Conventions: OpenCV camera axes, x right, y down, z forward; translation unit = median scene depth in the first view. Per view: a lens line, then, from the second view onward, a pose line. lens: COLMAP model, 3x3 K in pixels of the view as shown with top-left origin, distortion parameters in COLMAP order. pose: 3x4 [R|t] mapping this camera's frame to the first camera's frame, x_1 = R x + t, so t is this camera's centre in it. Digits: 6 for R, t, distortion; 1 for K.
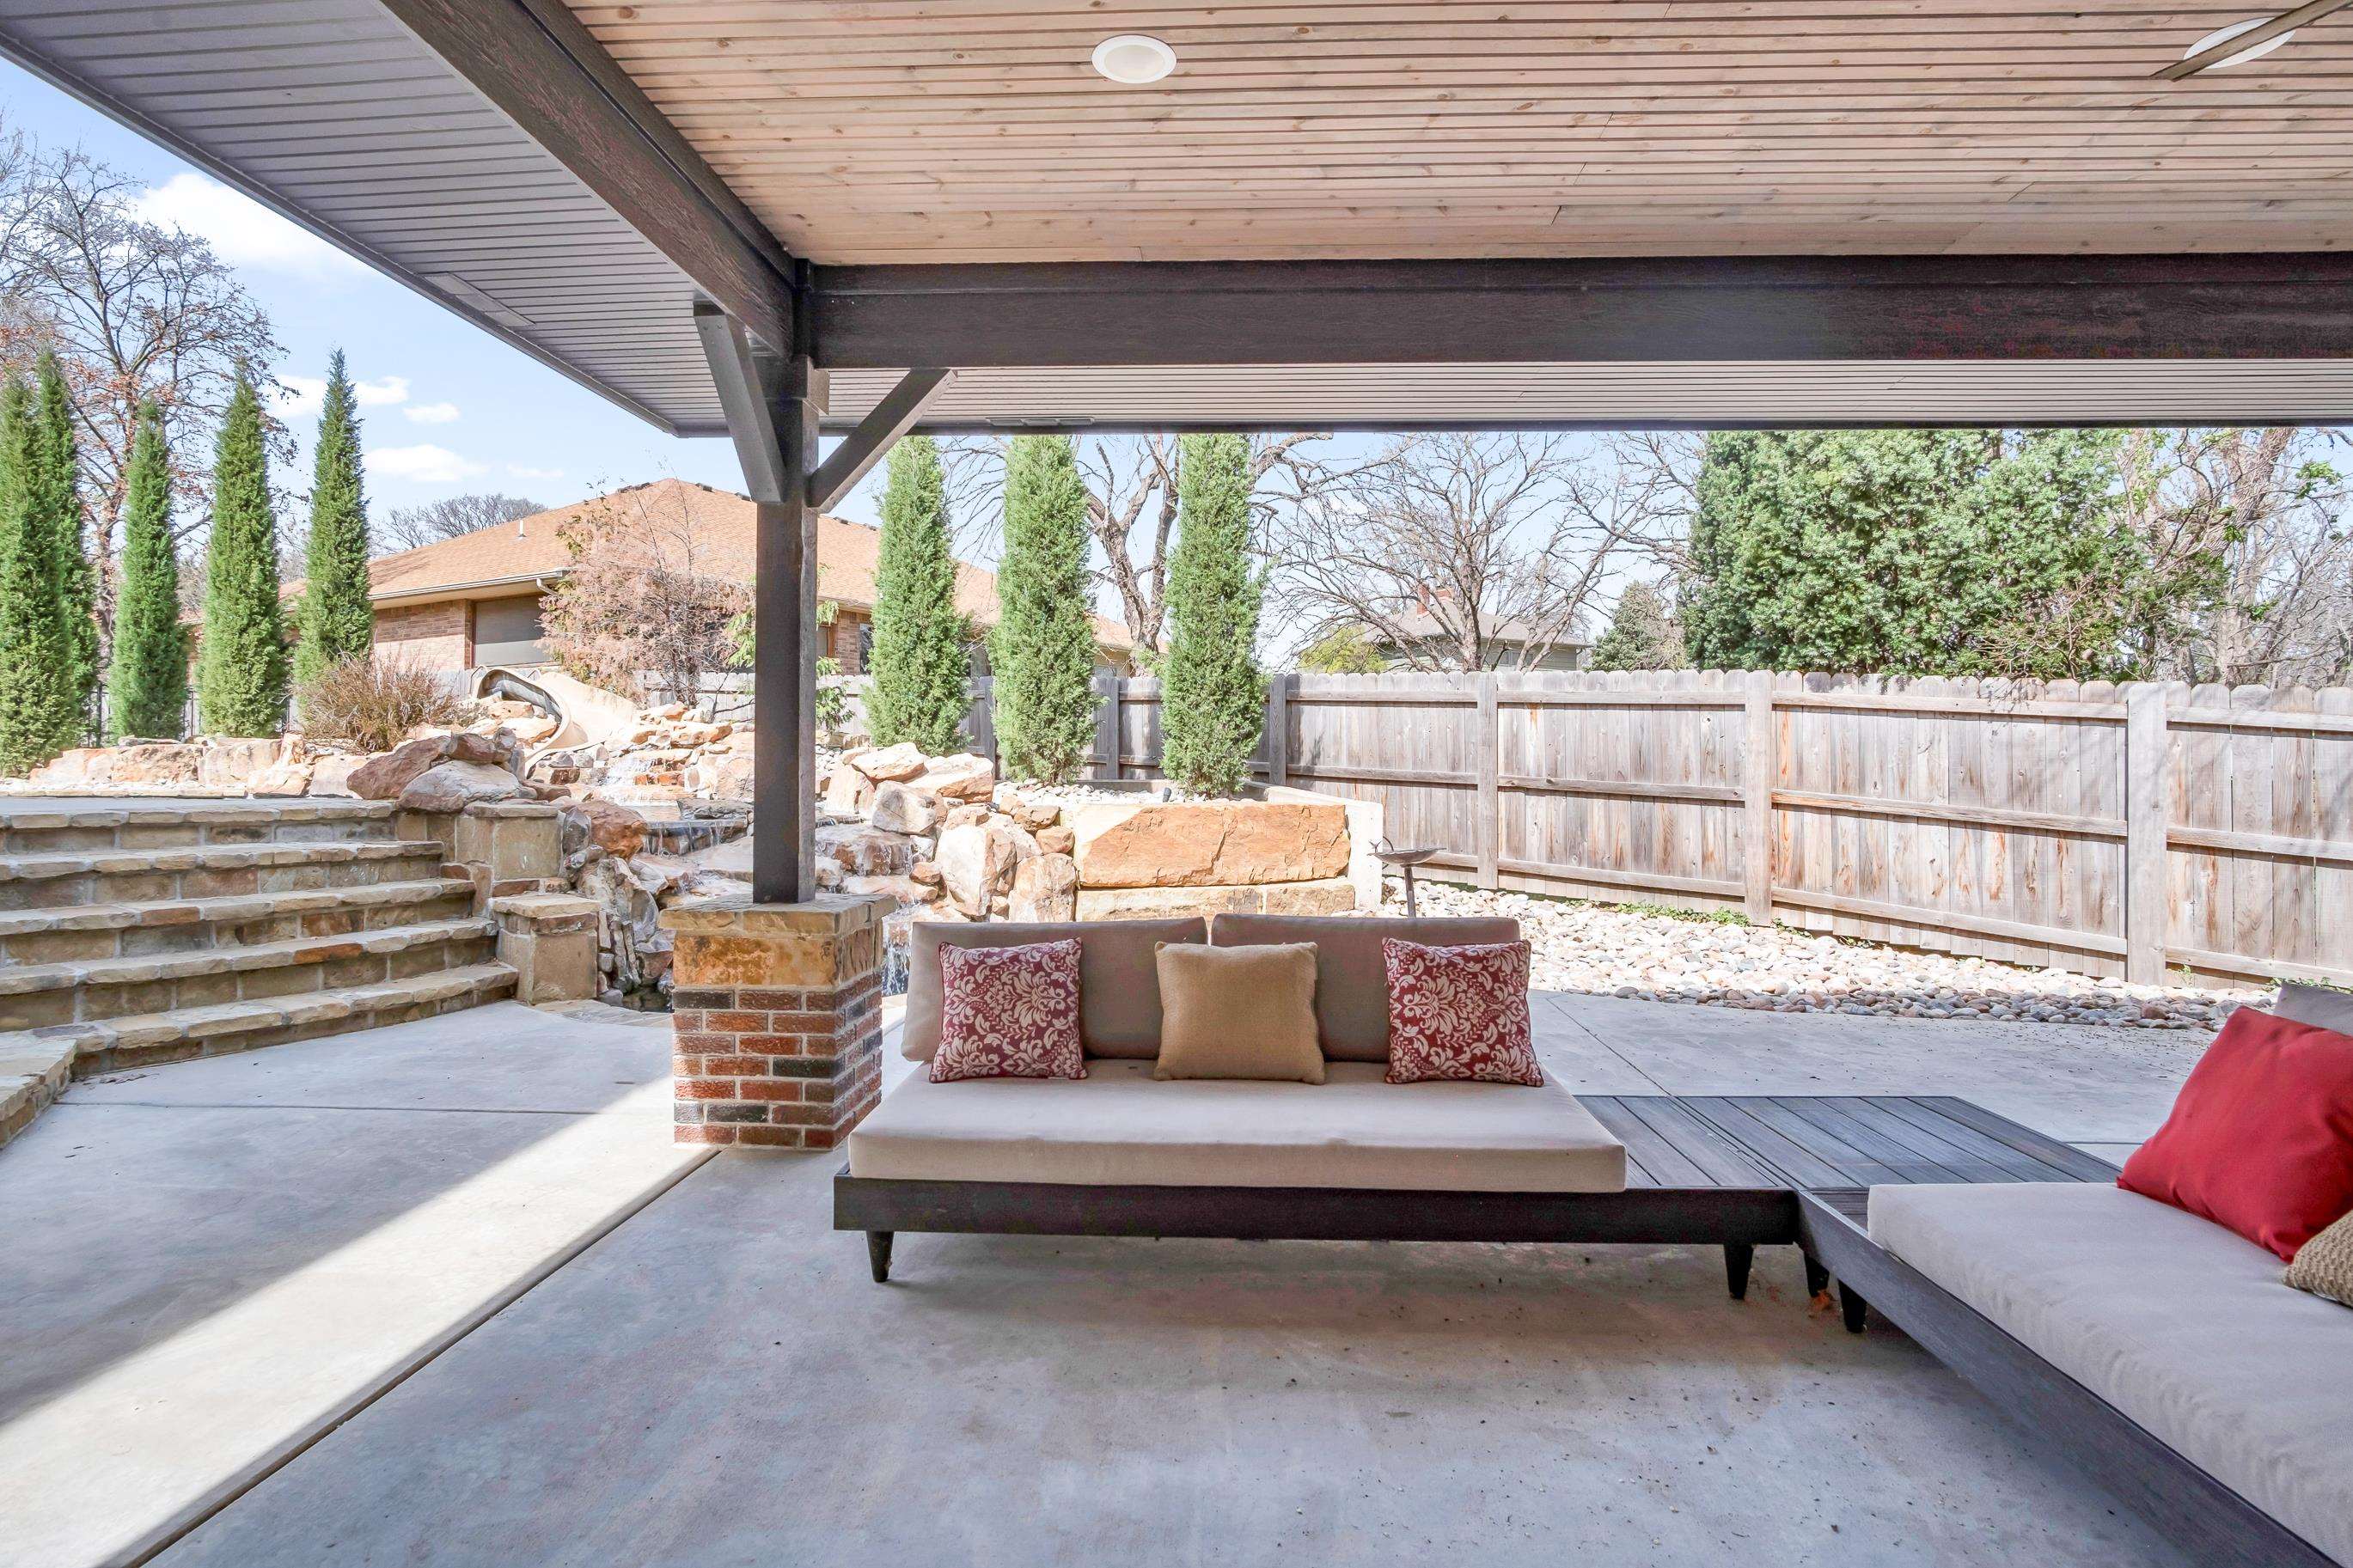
lens RADIAL K [[1266.6, 0, 1180.5], [0, 1266.6, 780.4], [0, 0, 1]] dist [-0.028143, 0.004893]
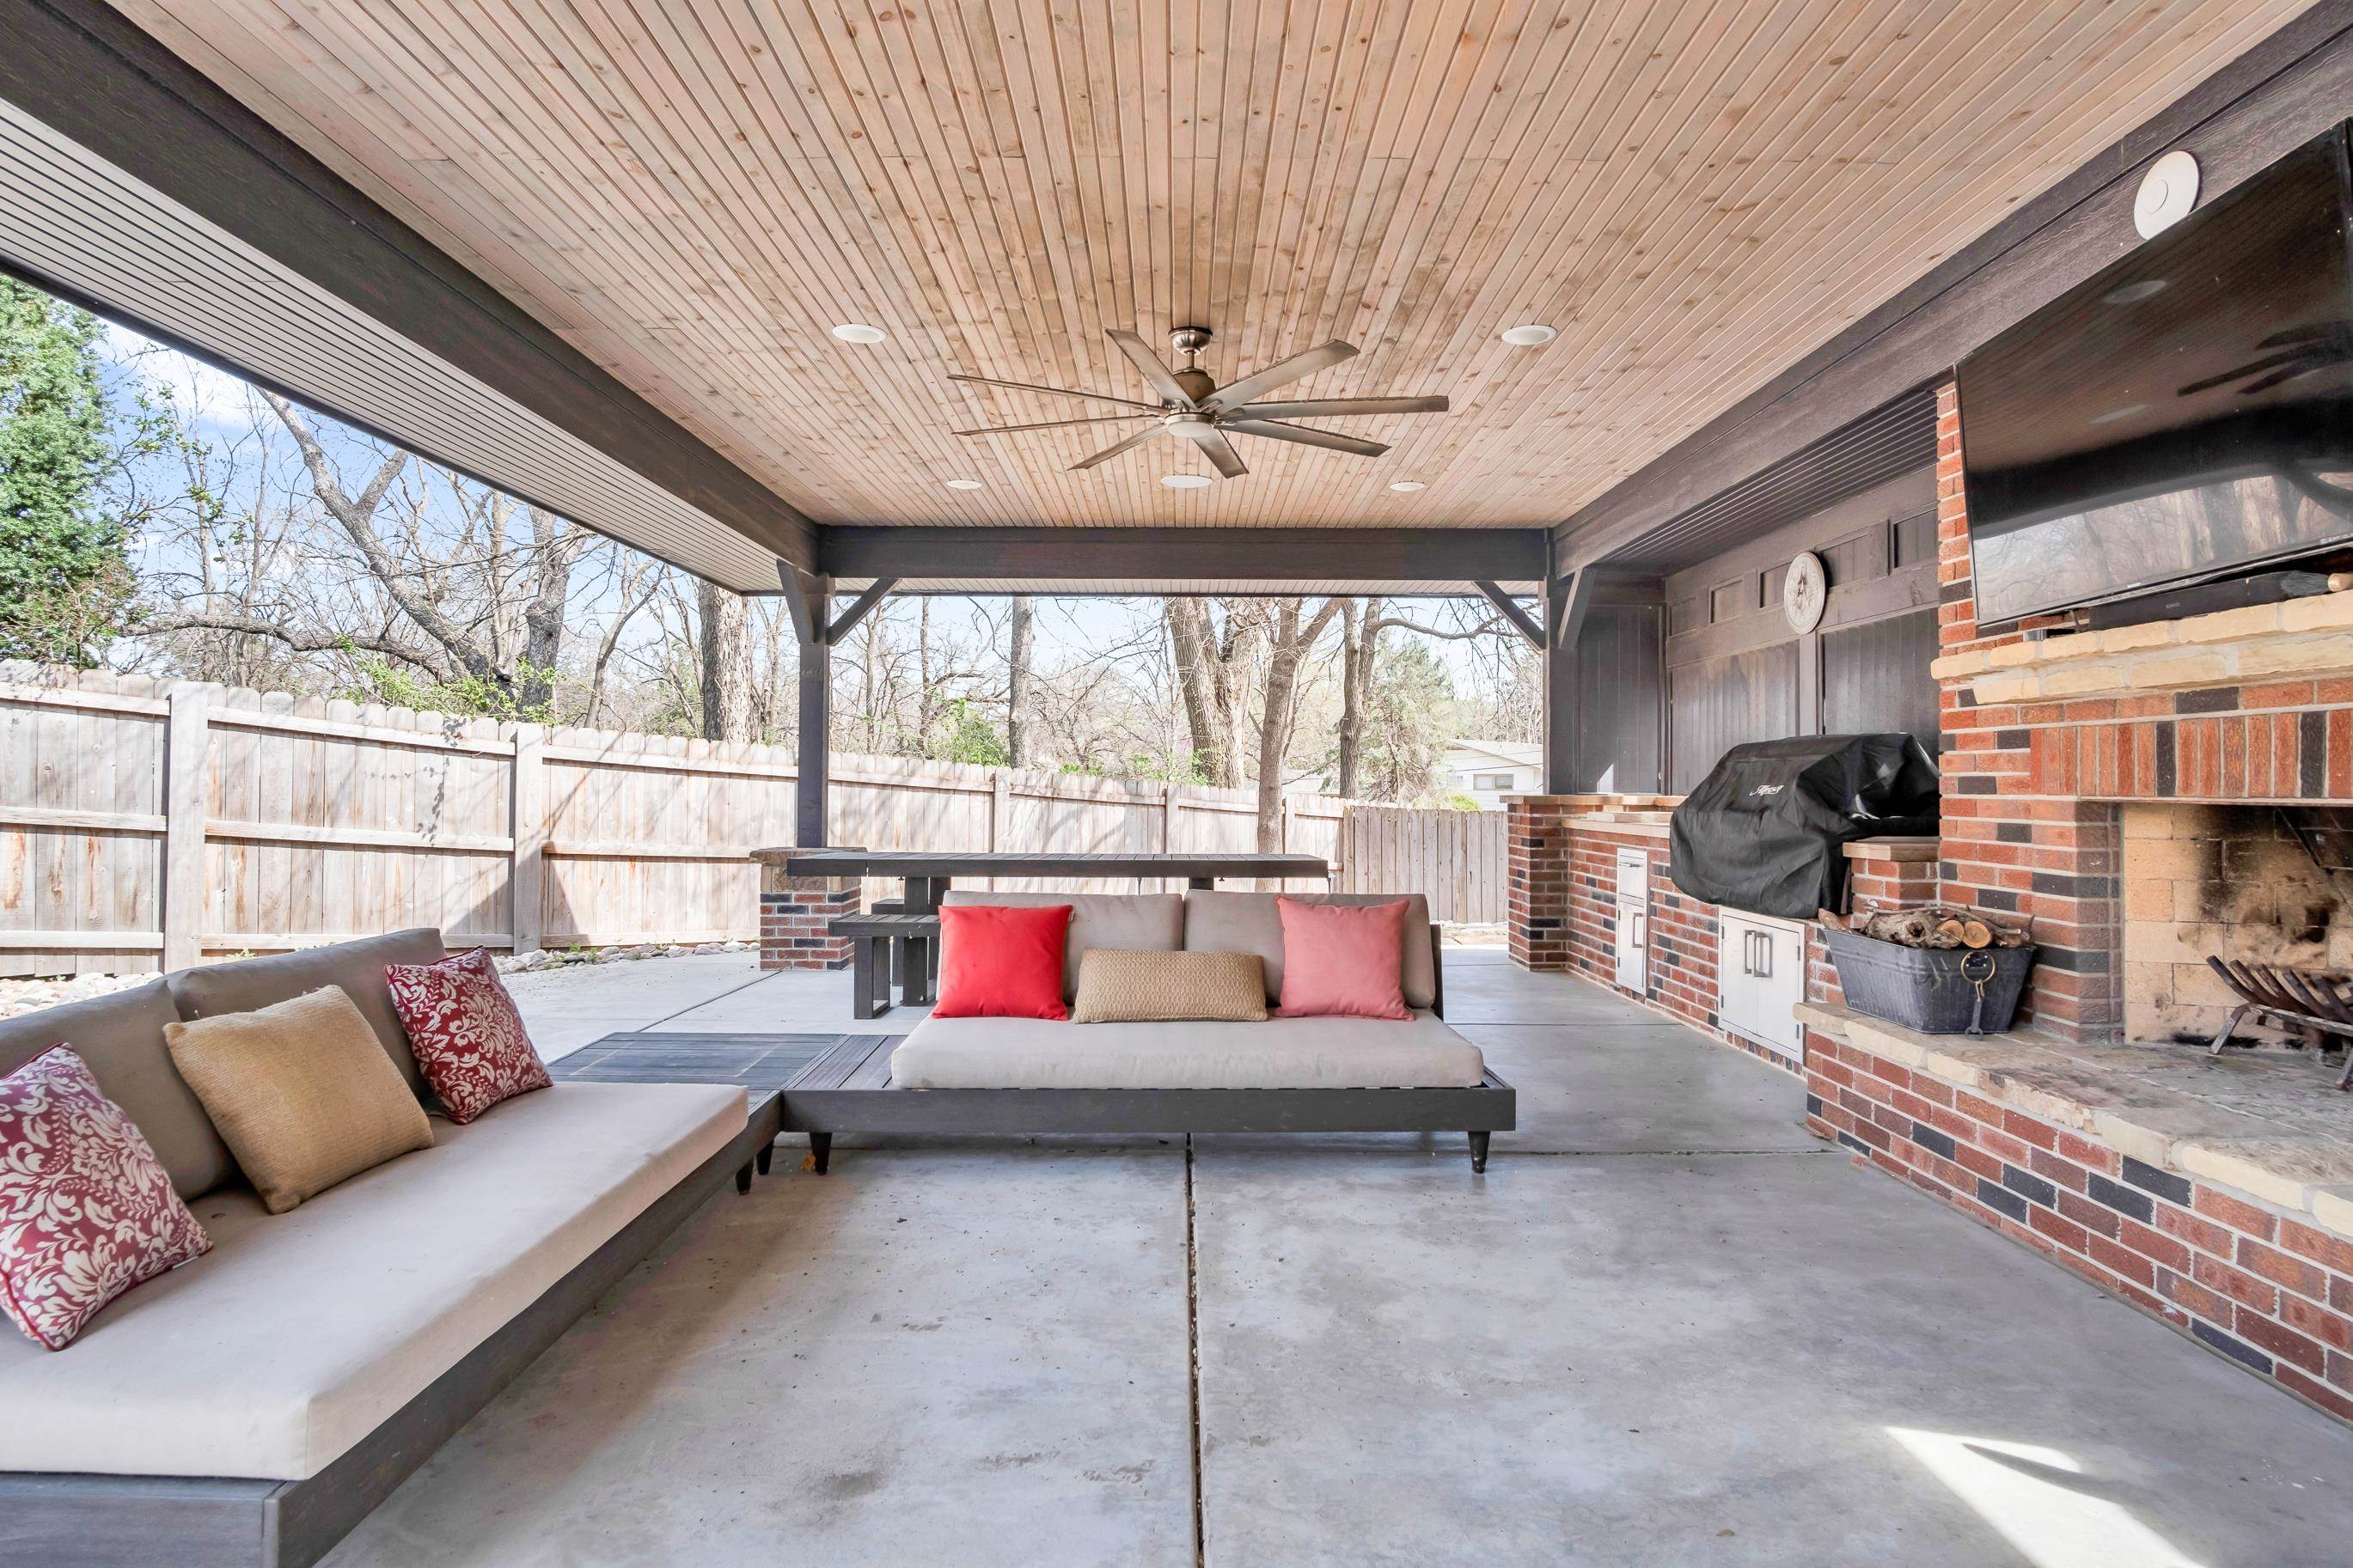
lens RADIAL K [[1266.6, 0, 1189.3], [0, 1266.6, 777.0], [0, 0, 1]] dist [-0.028143, 0.004893]
pose [[-0.068095, 0.005973, 0.997661, -0.316539], [-0.006986, 0.999955, -0.006463, 0.001745], [-0.997654, -0.007410, -0.068050, 0.246850]]
